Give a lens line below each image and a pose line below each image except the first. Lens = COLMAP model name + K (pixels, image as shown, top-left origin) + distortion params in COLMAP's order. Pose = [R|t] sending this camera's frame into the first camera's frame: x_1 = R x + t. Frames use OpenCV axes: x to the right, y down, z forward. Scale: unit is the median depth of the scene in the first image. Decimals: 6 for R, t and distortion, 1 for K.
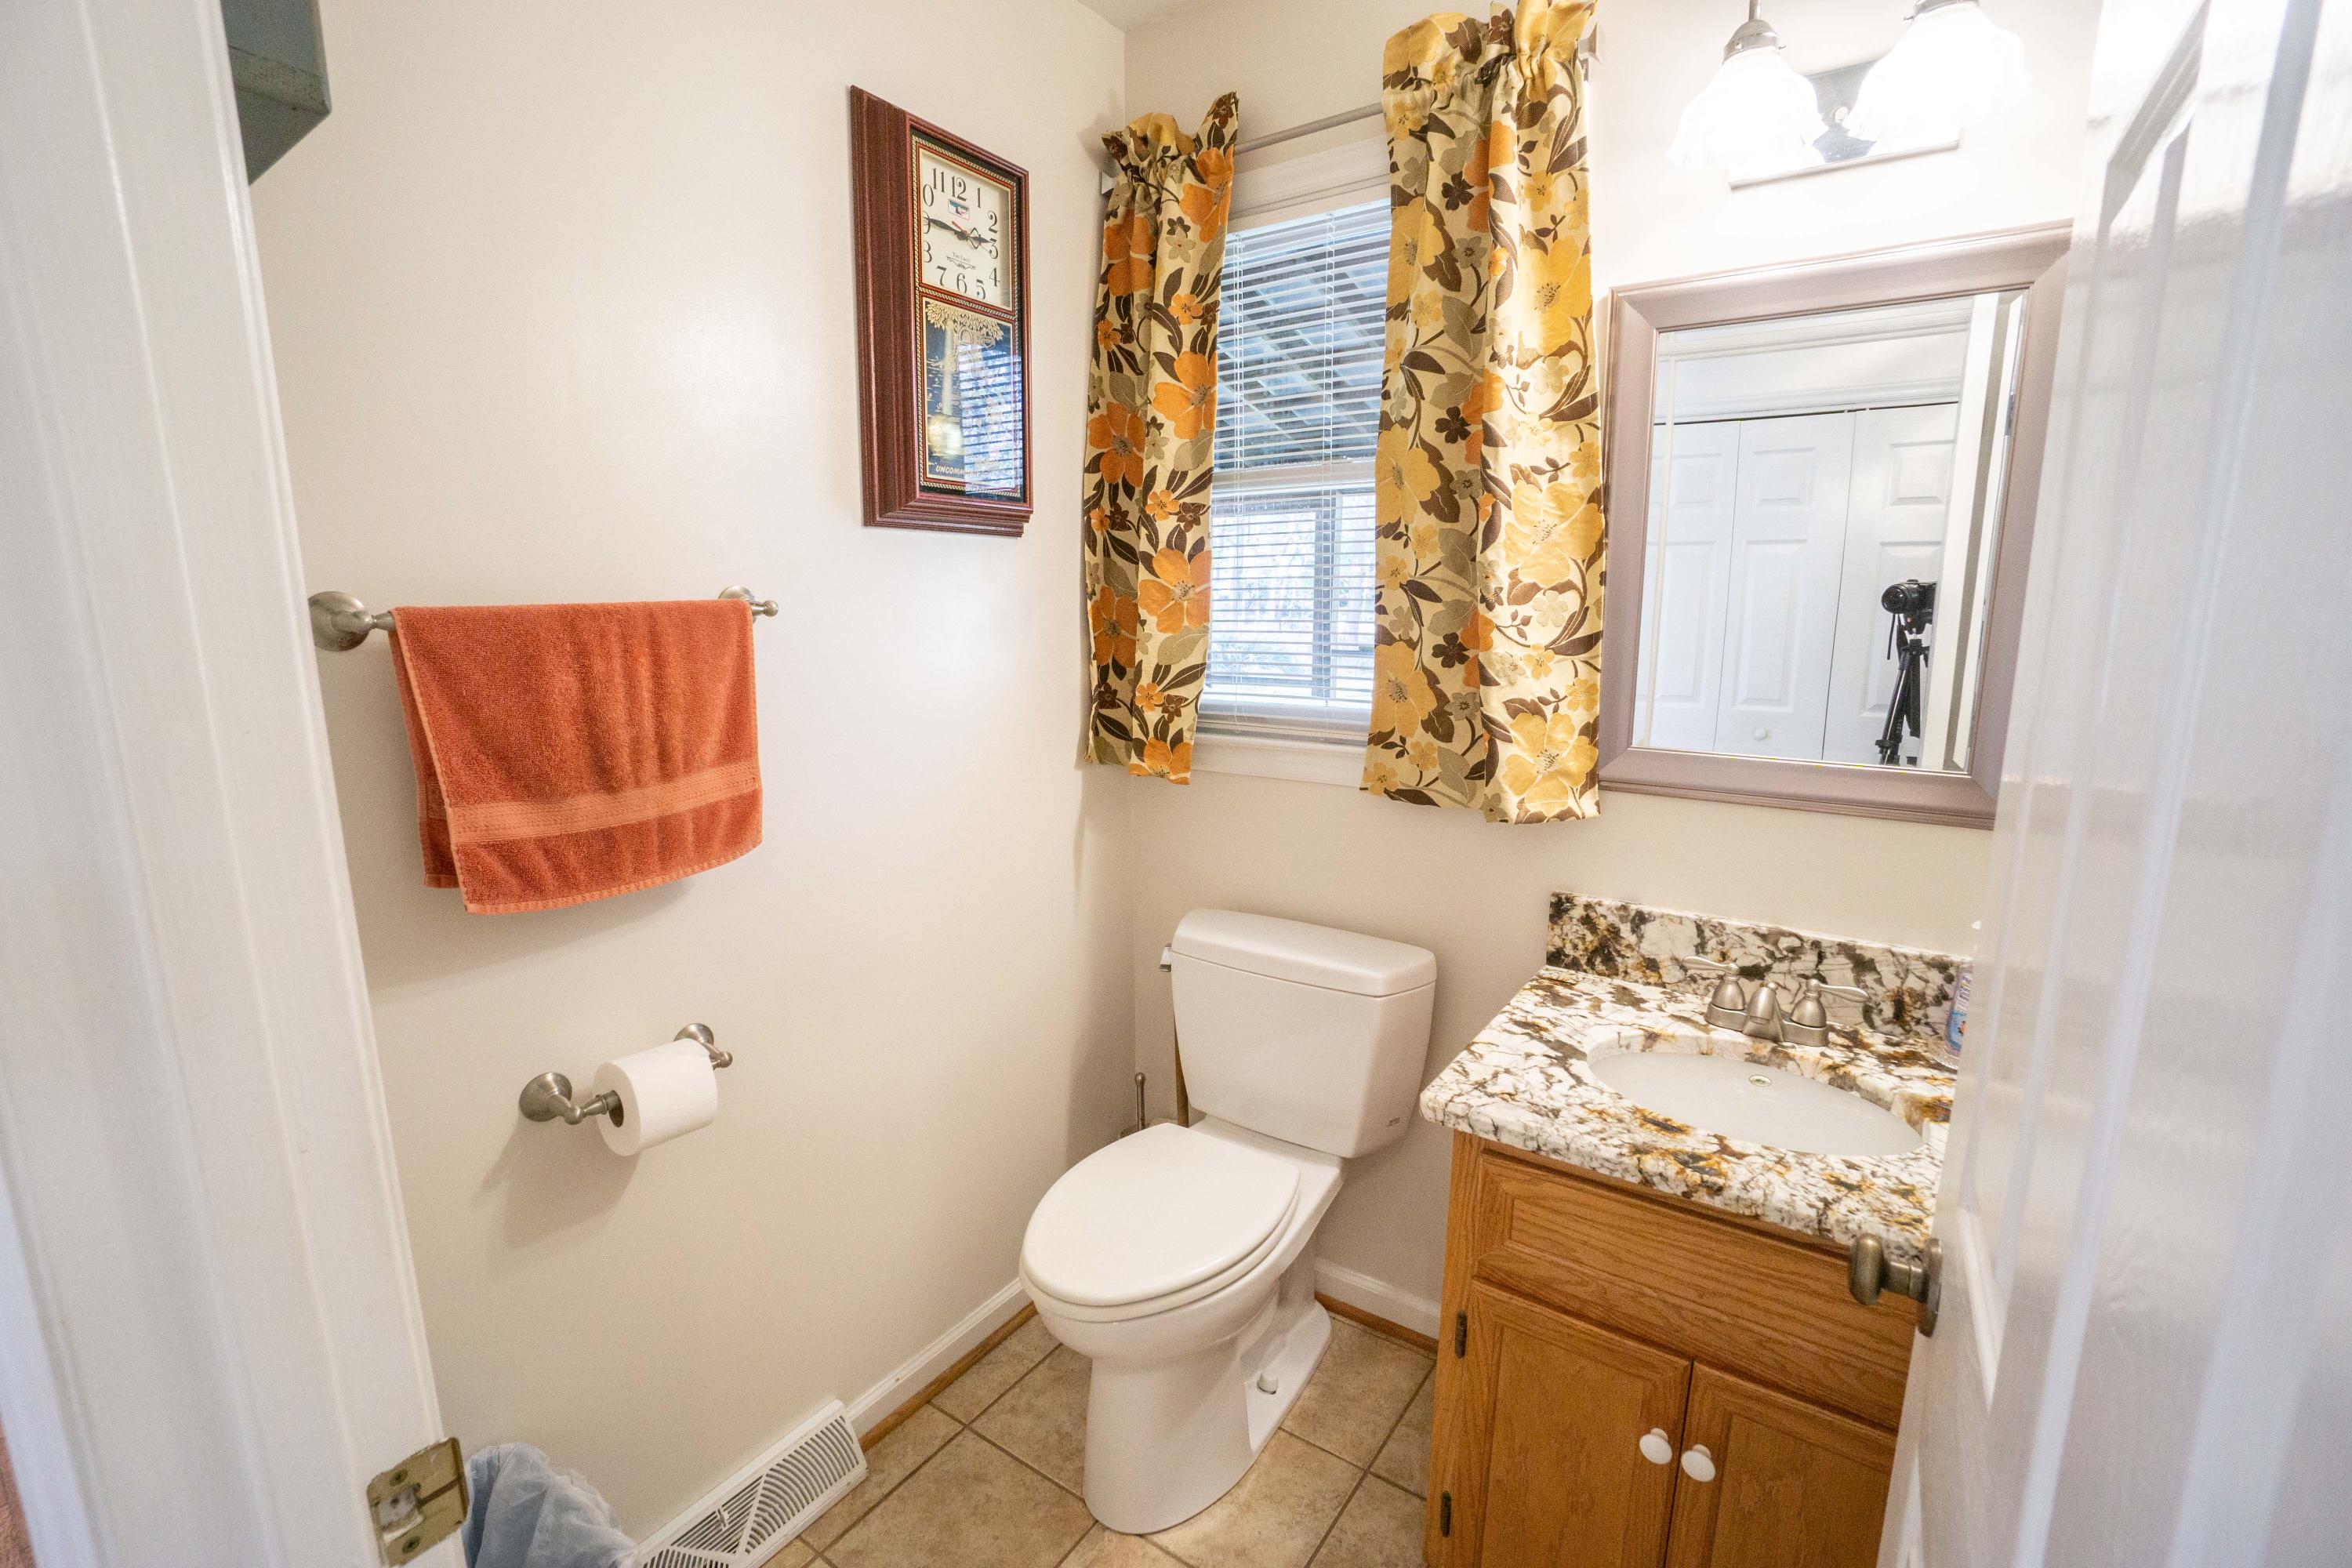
lens RADIAL K [[1030.3, 0, 1166.6], [0, 1030.3, 793.5], [0, 0, 1]] dist [-0.065453, 0.022805]
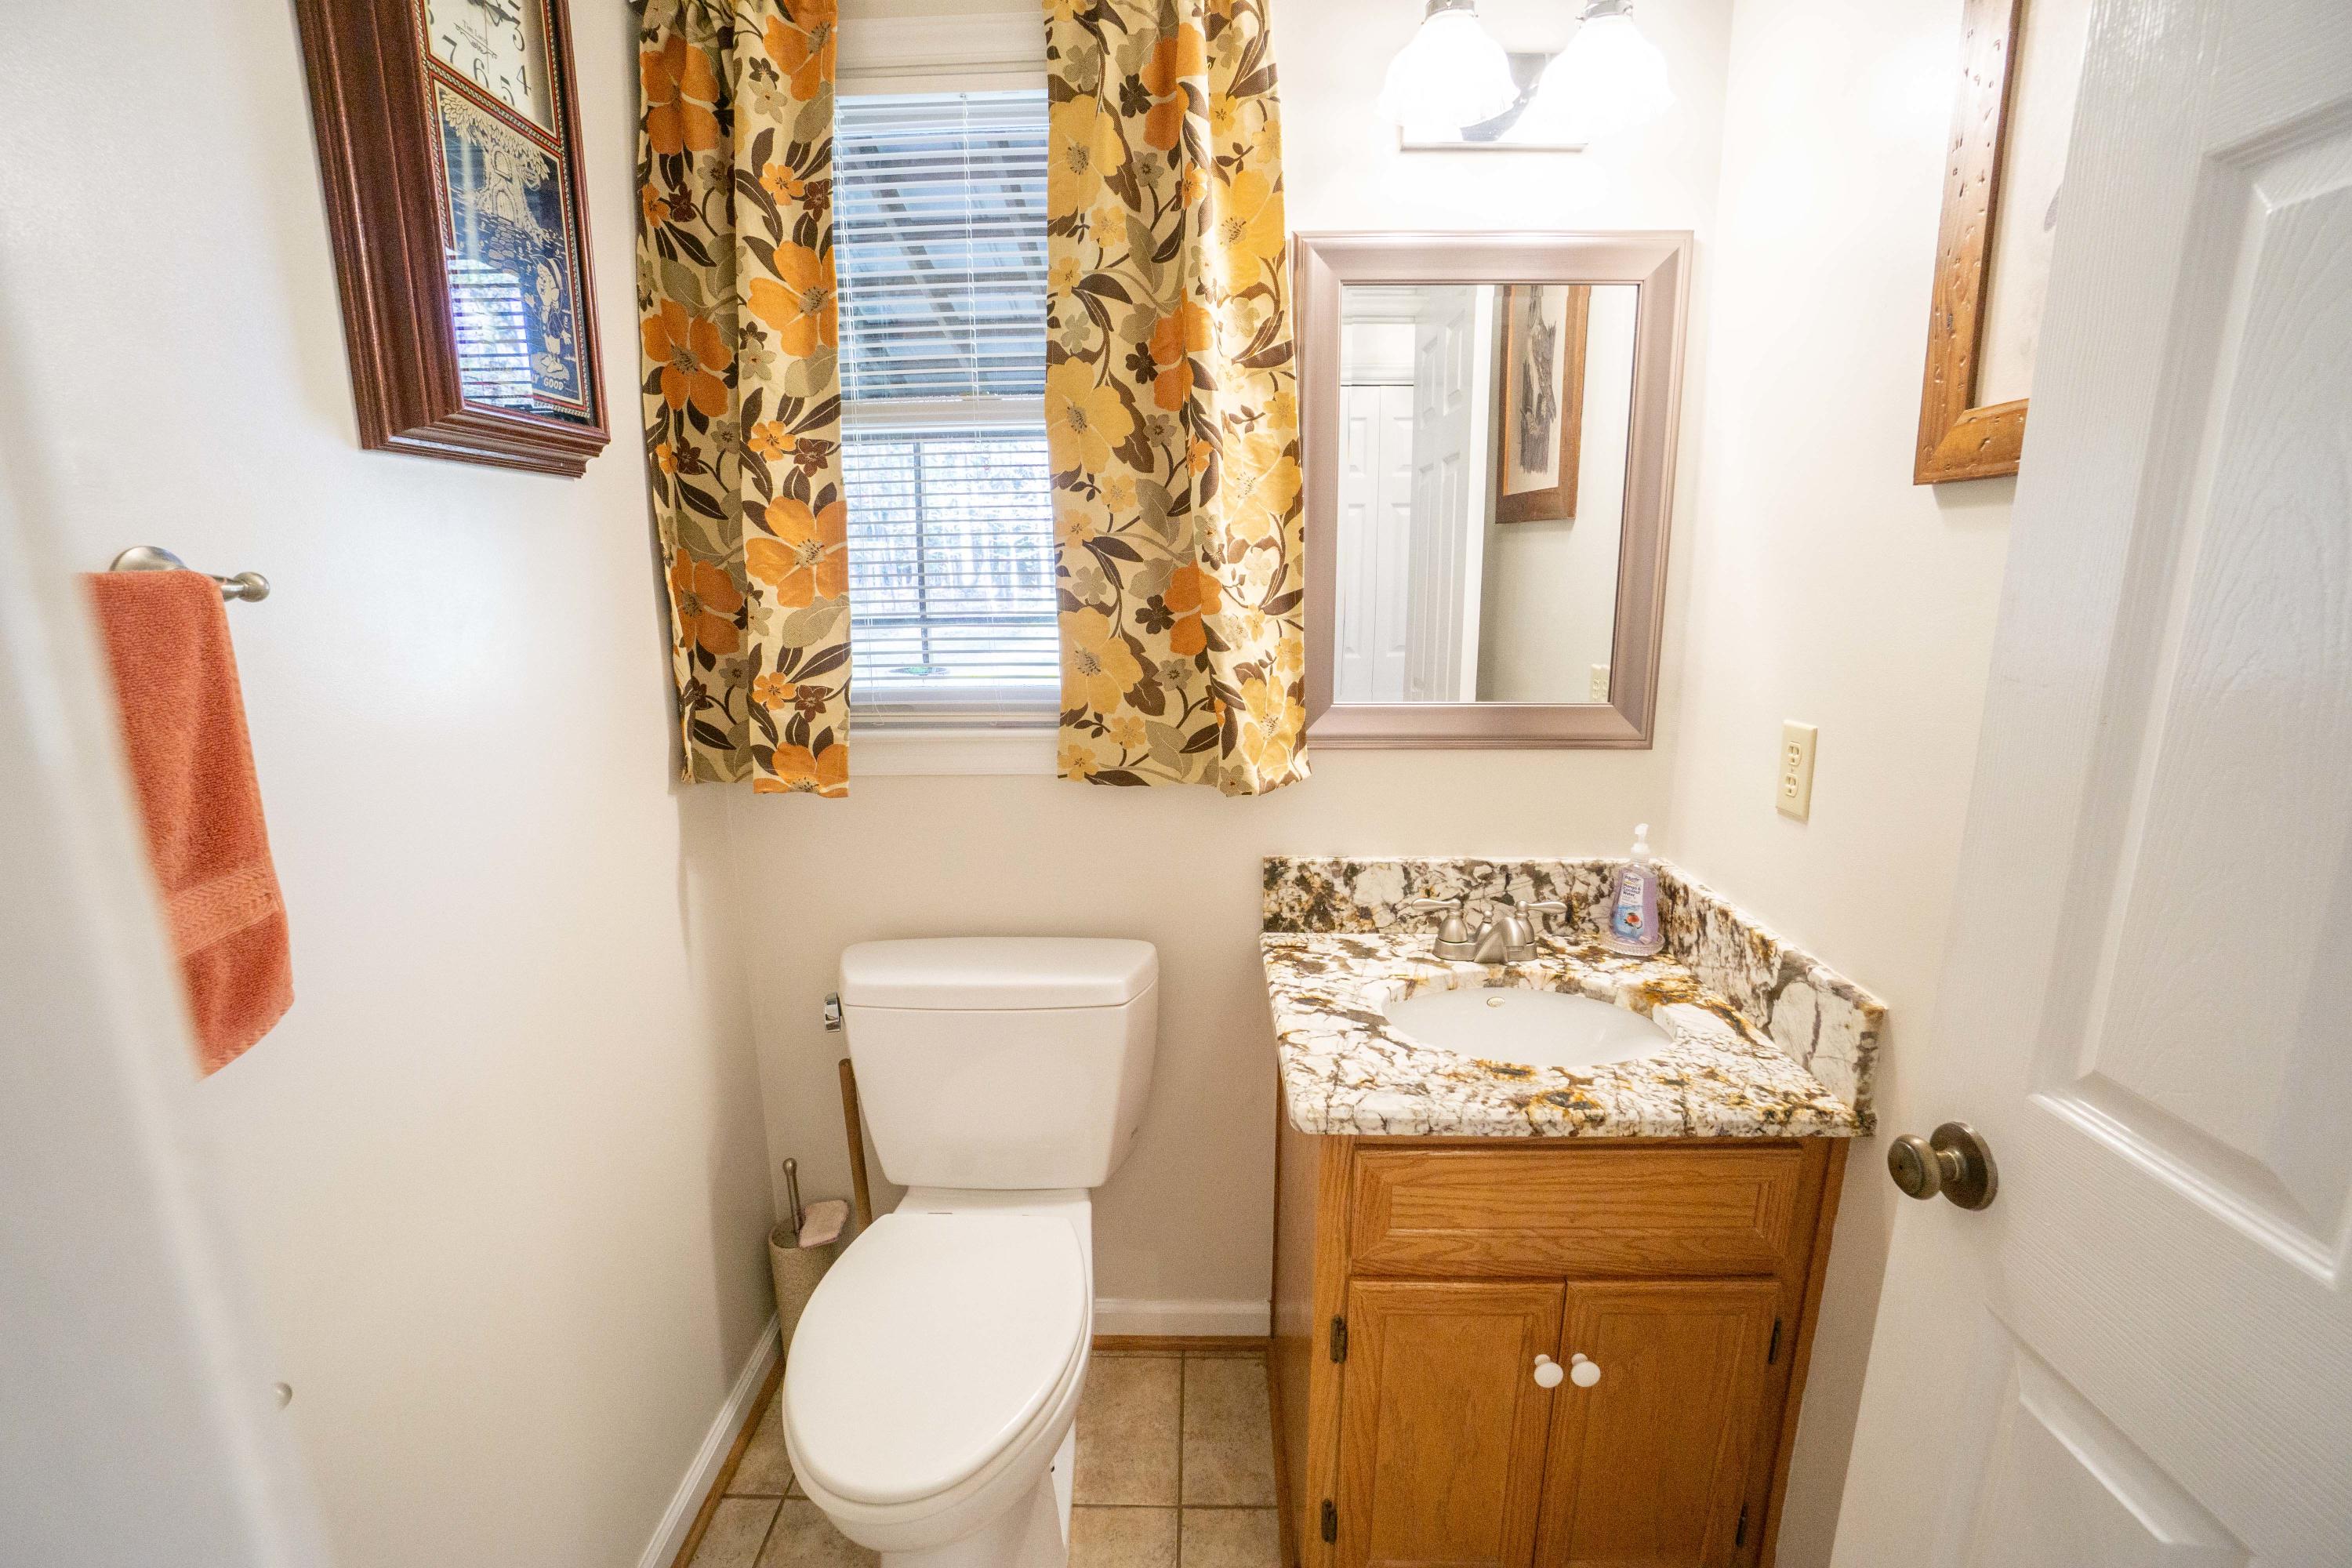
lens RADIAL K [[1030.3, 0, 1166.6], [0, 1030.3, 793.5], [0, 0, 1]] dist [-0.065453, 0.022805]
pose [[0.832776, -0.128583, 0.538471, -0.236178], [0.110025, 0.991692, 0.066649, -0.043314], [-0.542567, 0.003742, 0.840004, 0.236092]]
